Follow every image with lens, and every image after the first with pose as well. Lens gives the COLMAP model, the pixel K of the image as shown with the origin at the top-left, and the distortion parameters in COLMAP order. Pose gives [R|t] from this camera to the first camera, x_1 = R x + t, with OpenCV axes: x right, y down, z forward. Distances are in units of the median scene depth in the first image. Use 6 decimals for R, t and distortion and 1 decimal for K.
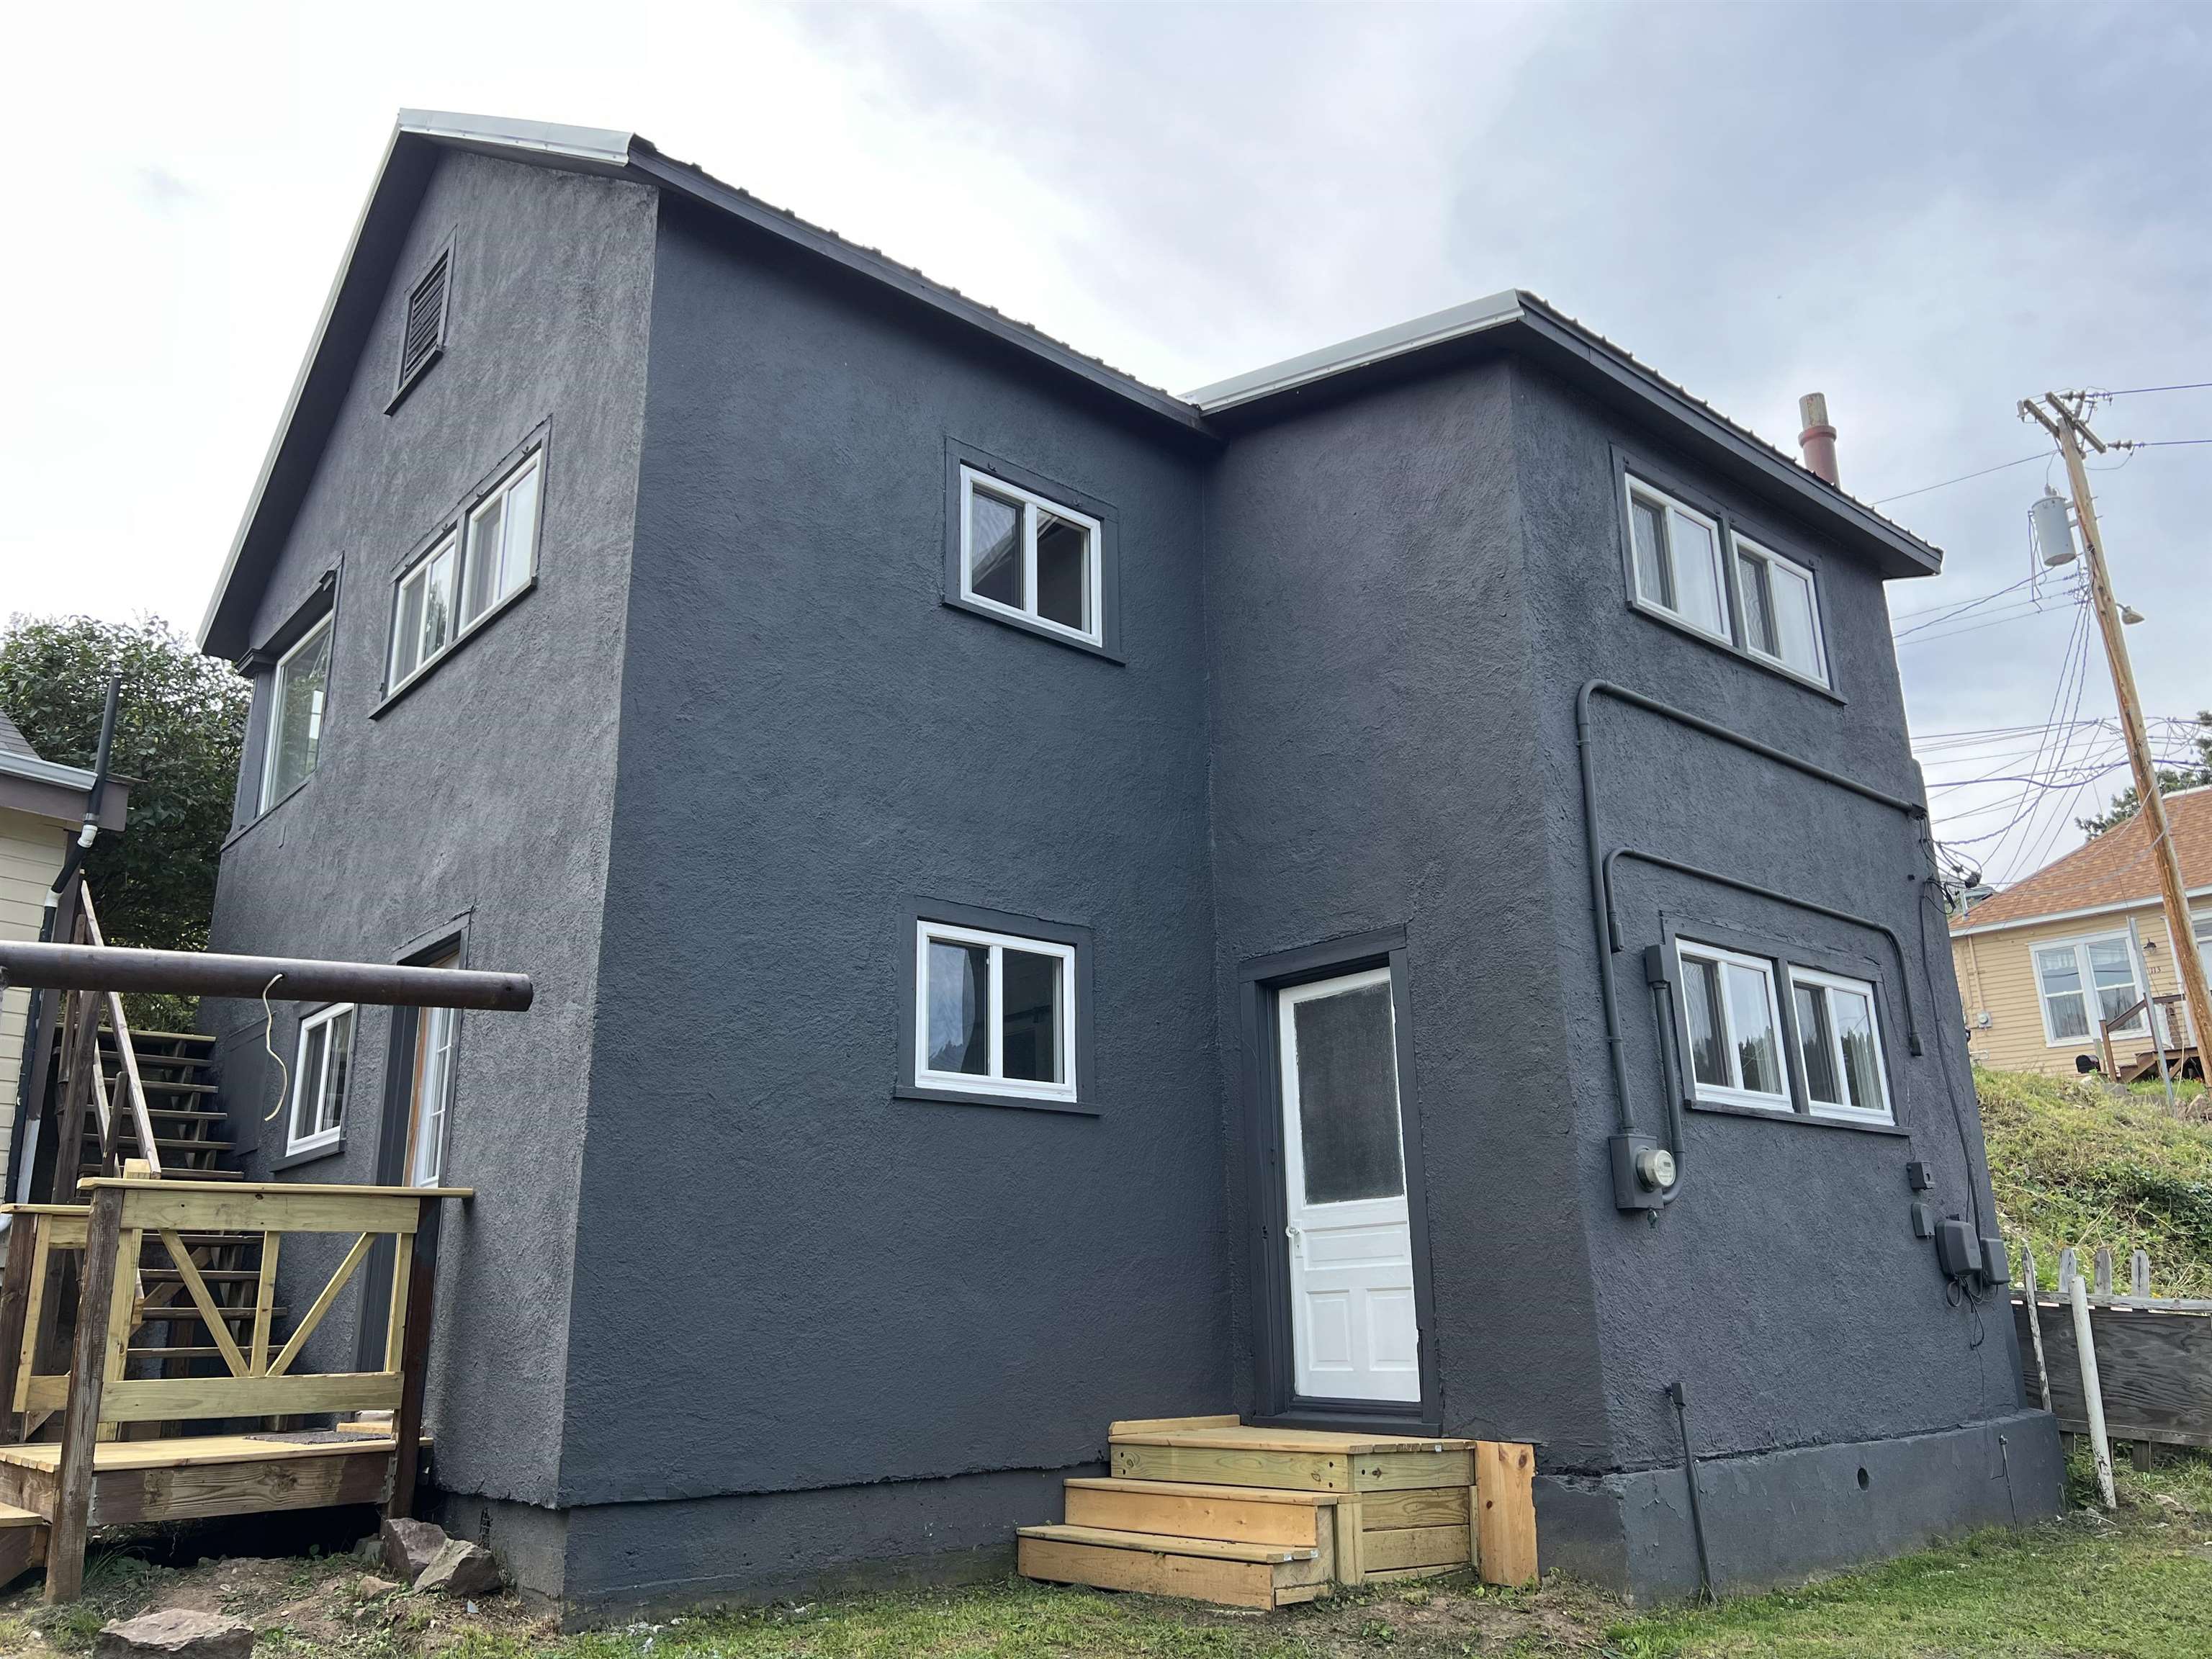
lens RADIAL K [[1668.8, 0, 1100.8], [0, 1668.8, 826.2], [0, 0, 1]] dist [0.038373, -0.032322]
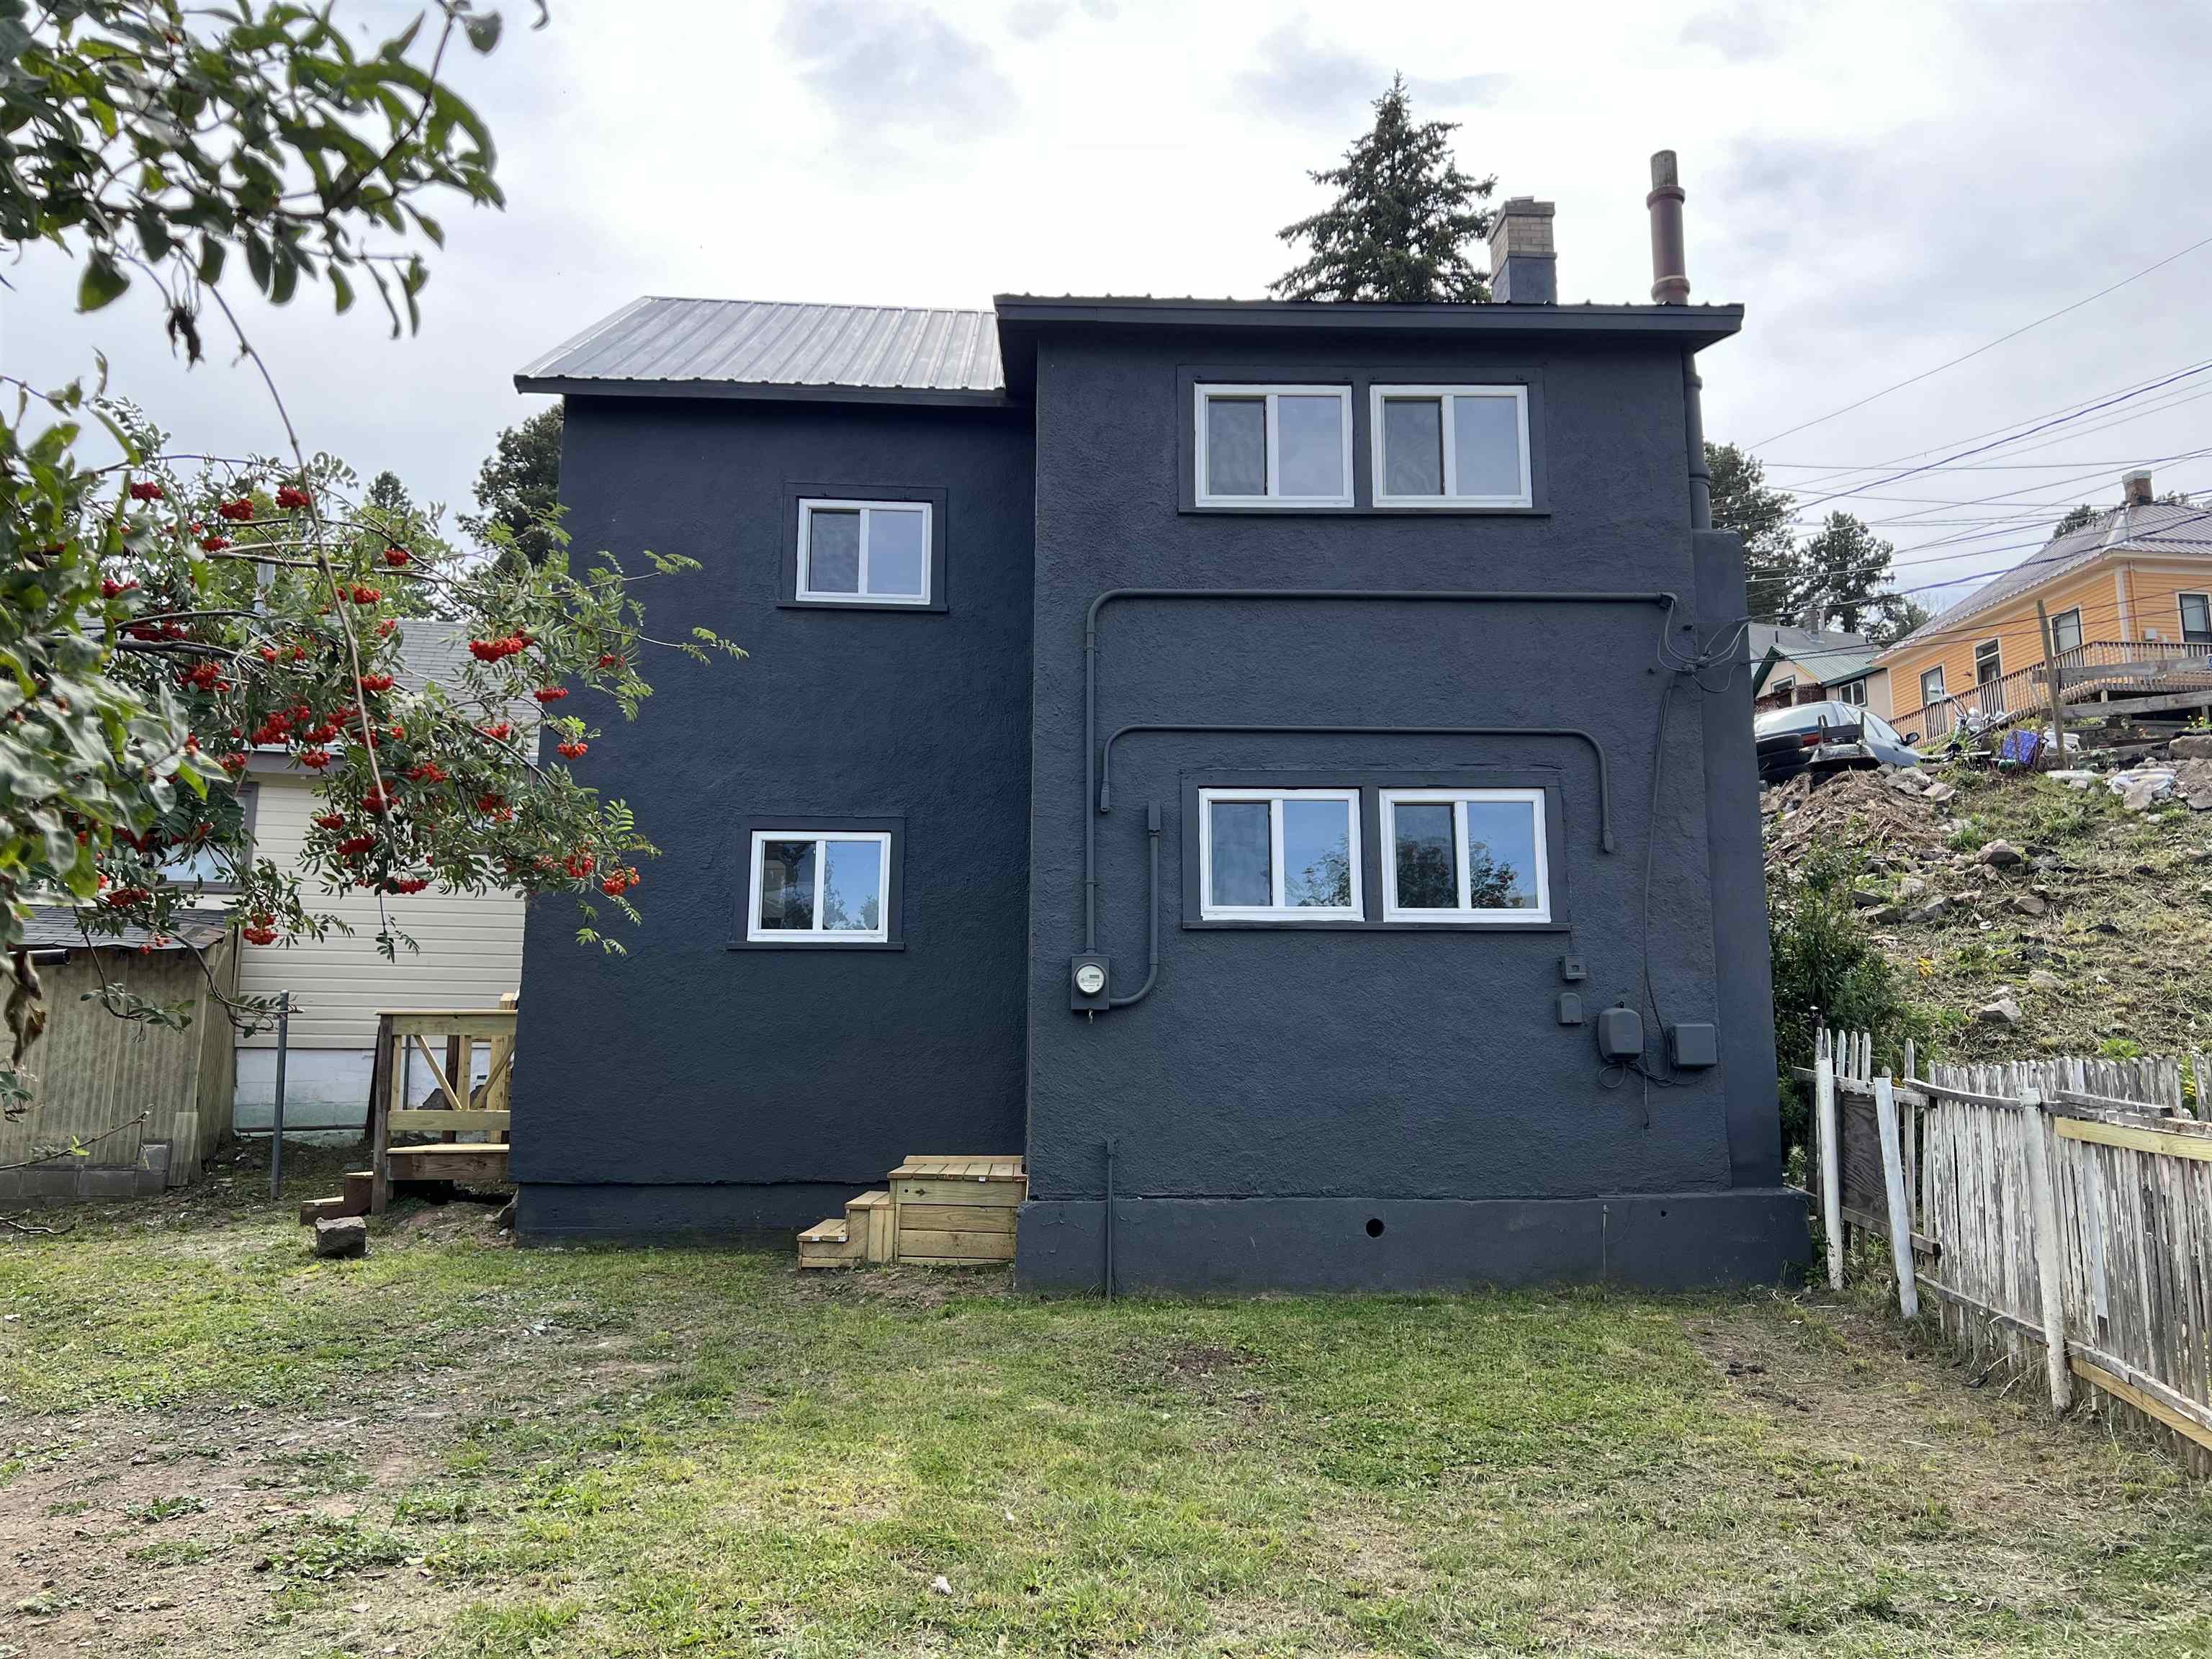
lens RADIAL K [[1668.8, 0, 1123.4], [0, 1668.8, 831.9], [0, 0, 1]] dist [0.038373, -0.032322]
pose [[0.787860, -0.080233, -0.610605, 1.074113], [0.161016, 0.983826, 0.078485, -0.007927], [0.594432, -0.160153, 0.788036, 0.007327]]
